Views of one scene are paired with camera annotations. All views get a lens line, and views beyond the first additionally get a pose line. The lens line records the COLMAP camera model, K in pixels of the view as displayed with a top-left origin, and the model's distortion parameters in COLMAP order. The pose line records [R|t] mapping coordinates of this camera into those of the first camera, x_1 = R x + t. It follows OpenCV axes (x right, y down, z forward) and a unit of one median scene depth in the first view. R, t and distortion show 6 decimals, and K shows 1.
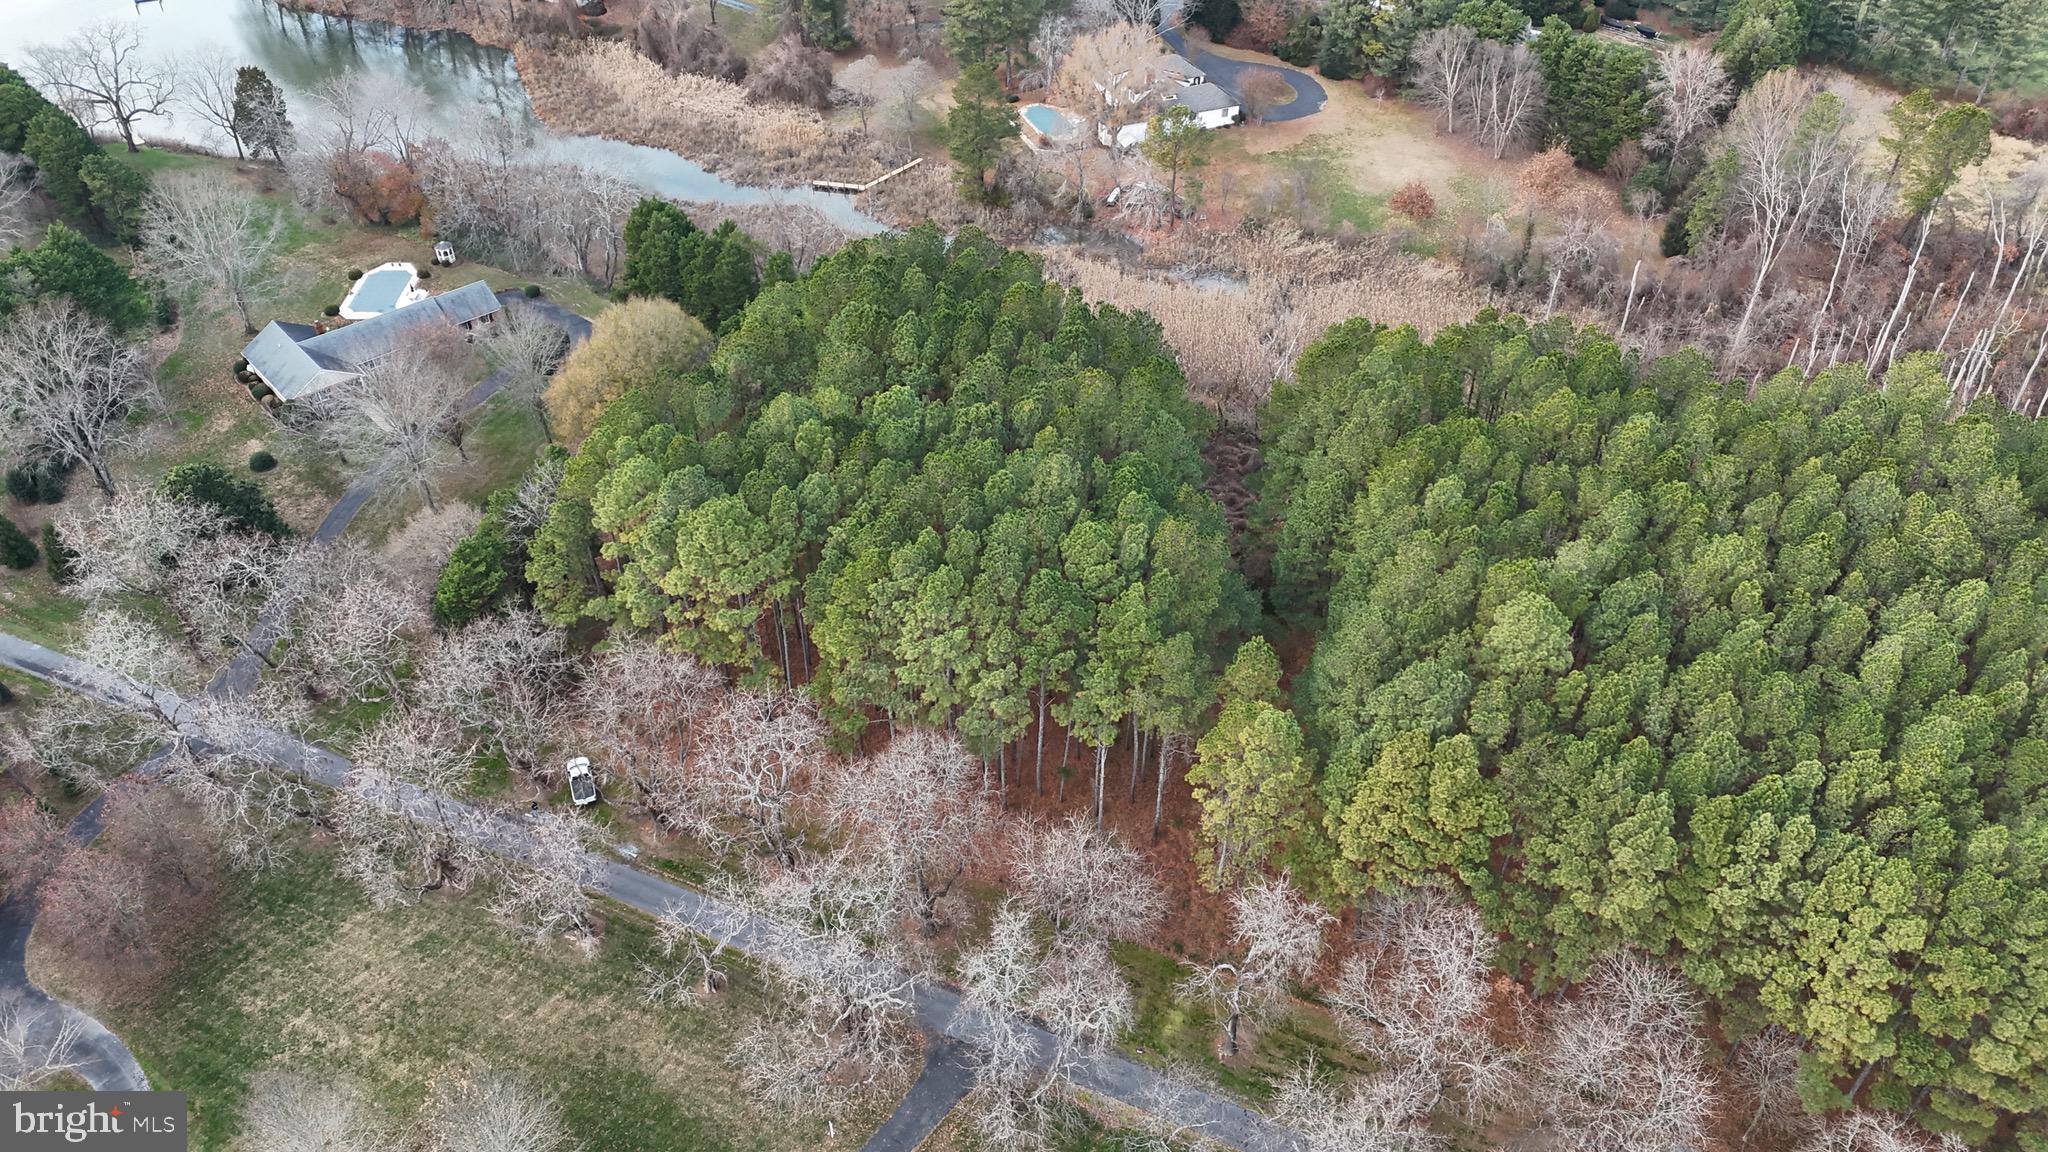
lens RADIAL K [[1490.6, 0, 1024.9], [0, 1490.6, 571.9], [0, 0, 1]] dist [0.084289, -0.075081]
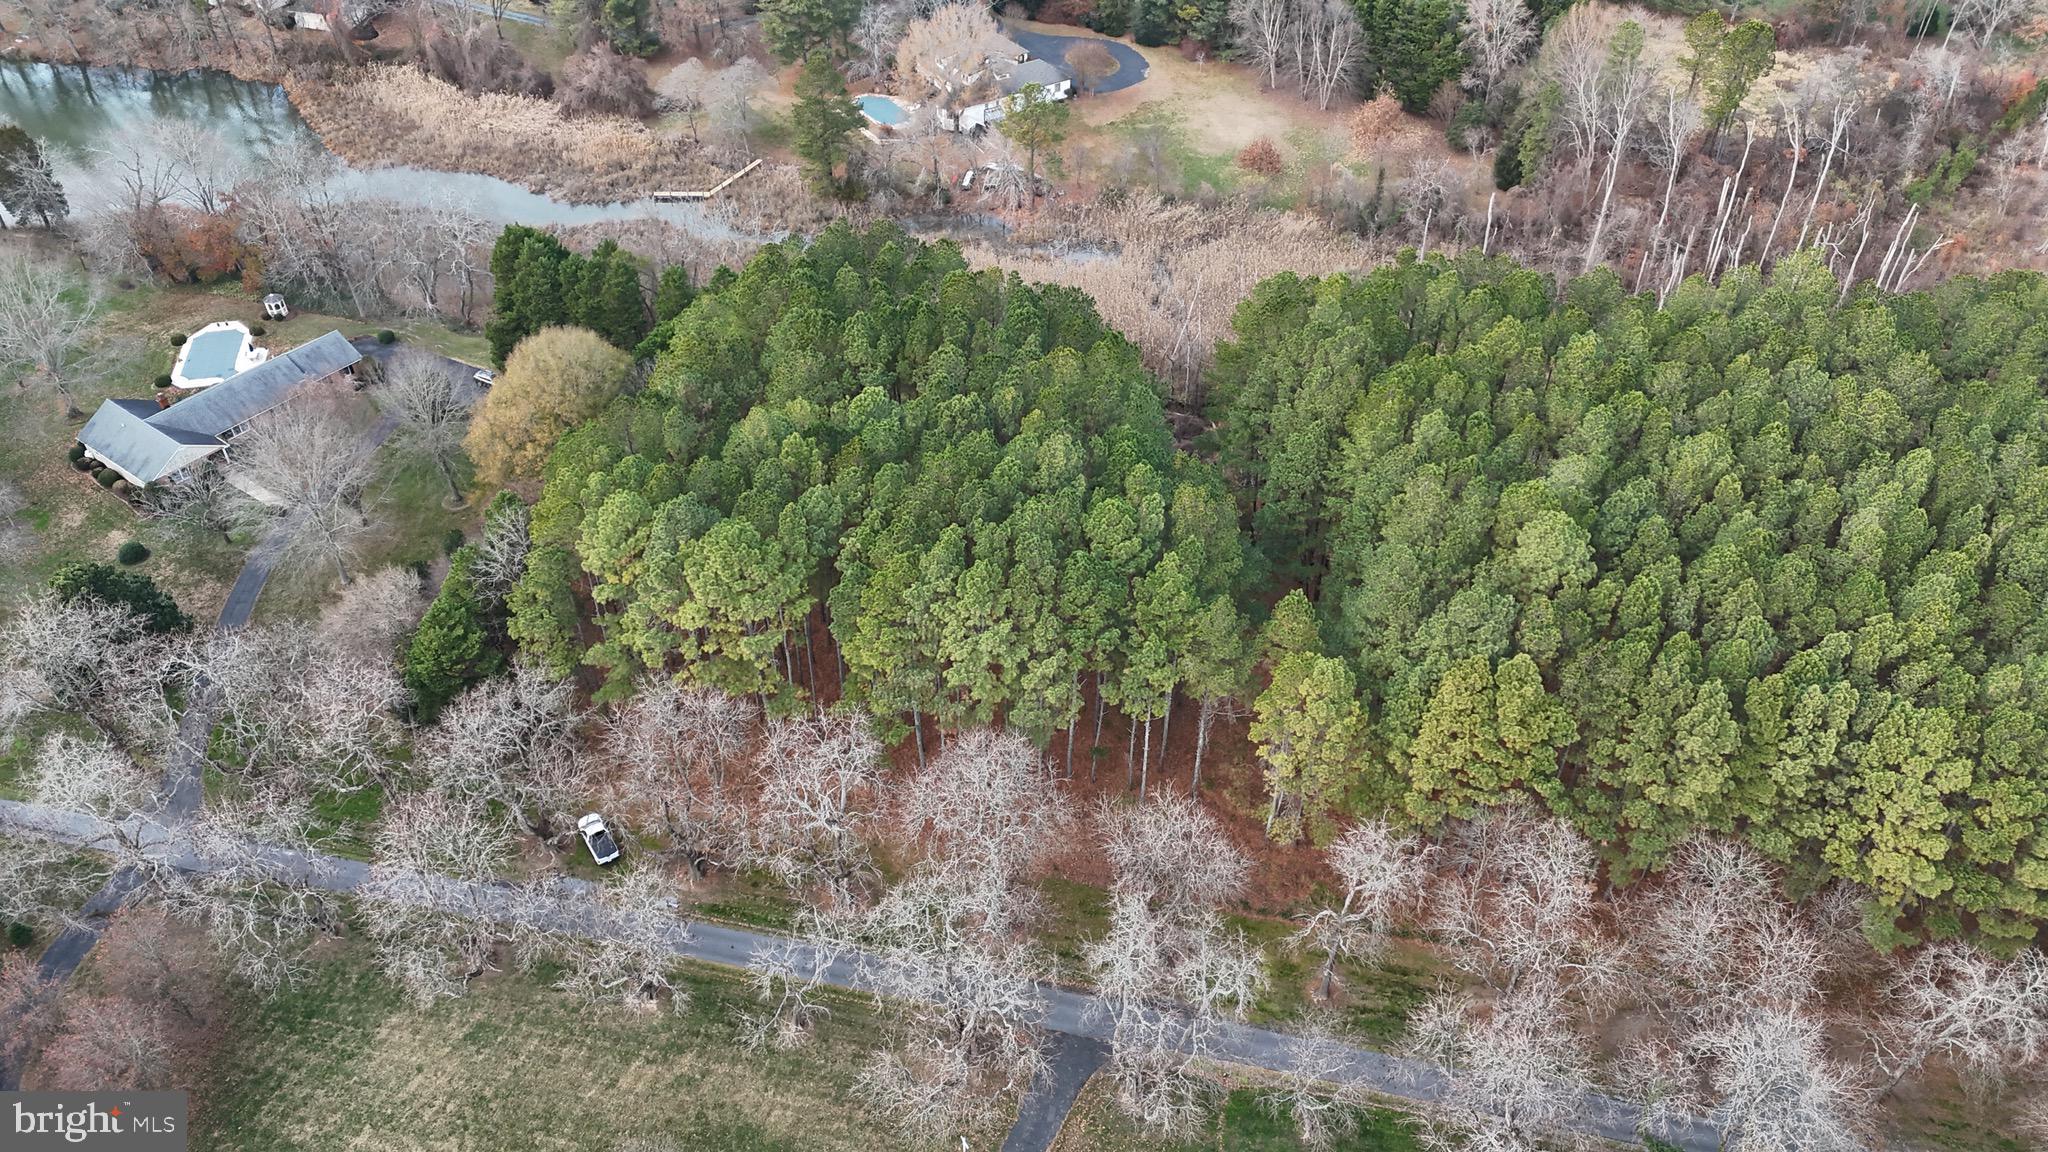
lens RADIAL K [[1490.6, 0, 1024.9], [0, 1490.6, 571.9], [0, 0, 1]] dist [0.084289, -0.075081]
pose [[0.979389, -0.133074, 0.151948, -0.162426], [0.131902, 0.991103, 0.017812, -0.009814], [-0.152966, 0.002597, 0.988228, 0.020346]]
